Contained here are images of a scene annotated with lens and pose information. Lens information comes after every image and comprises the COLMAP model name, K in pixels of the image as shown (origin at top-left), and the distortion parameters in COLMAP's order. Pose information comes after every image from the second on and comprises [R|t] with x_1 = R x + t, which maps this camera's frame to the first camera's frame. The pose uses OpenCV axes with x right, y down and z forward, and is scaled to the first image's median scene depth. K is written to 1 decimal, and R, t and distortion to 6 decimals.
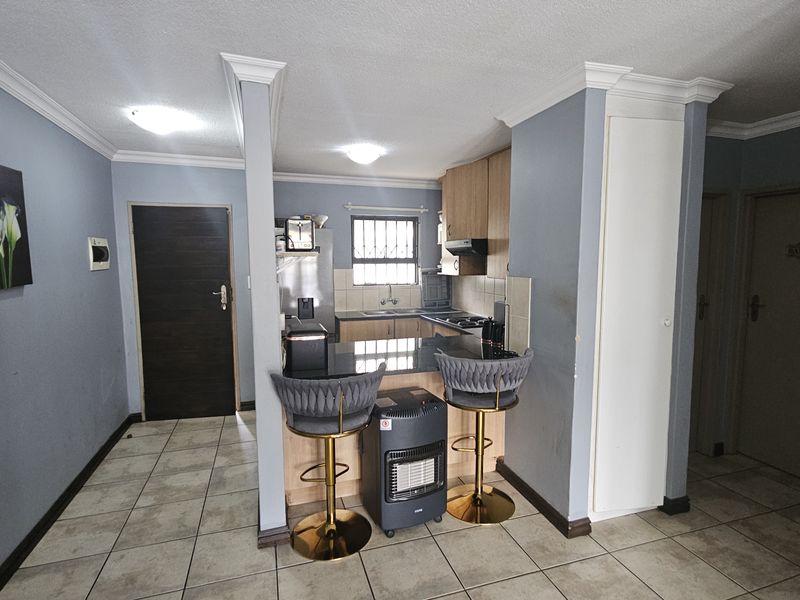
lens RADIAL K [[433.8, 0, 401.3], [0, 433.8, 301.6], [0, 0, 1]] dist [-0.000351, 0.000258]
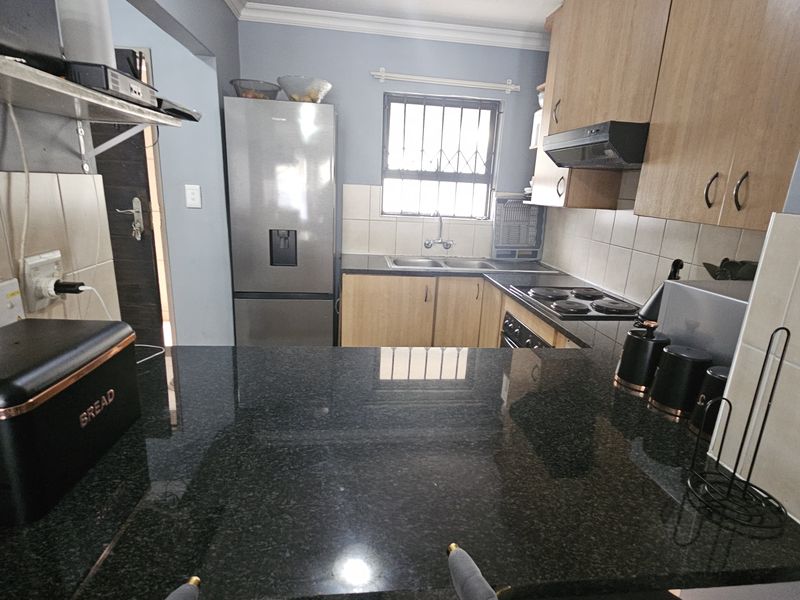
lens RADIAL K [[433.8, 0, 403.2], [0, 433.8, 299.0], [0, 0, 1]] dist [-0.000351, 0.000258]
pose [[0.979985, 0.100244, -0.171992, 0.038276], [-0.073067, 0.984788, 0.157649, -0.017176], [0.185179, -0.141927, 0.972402, 0.383068]]
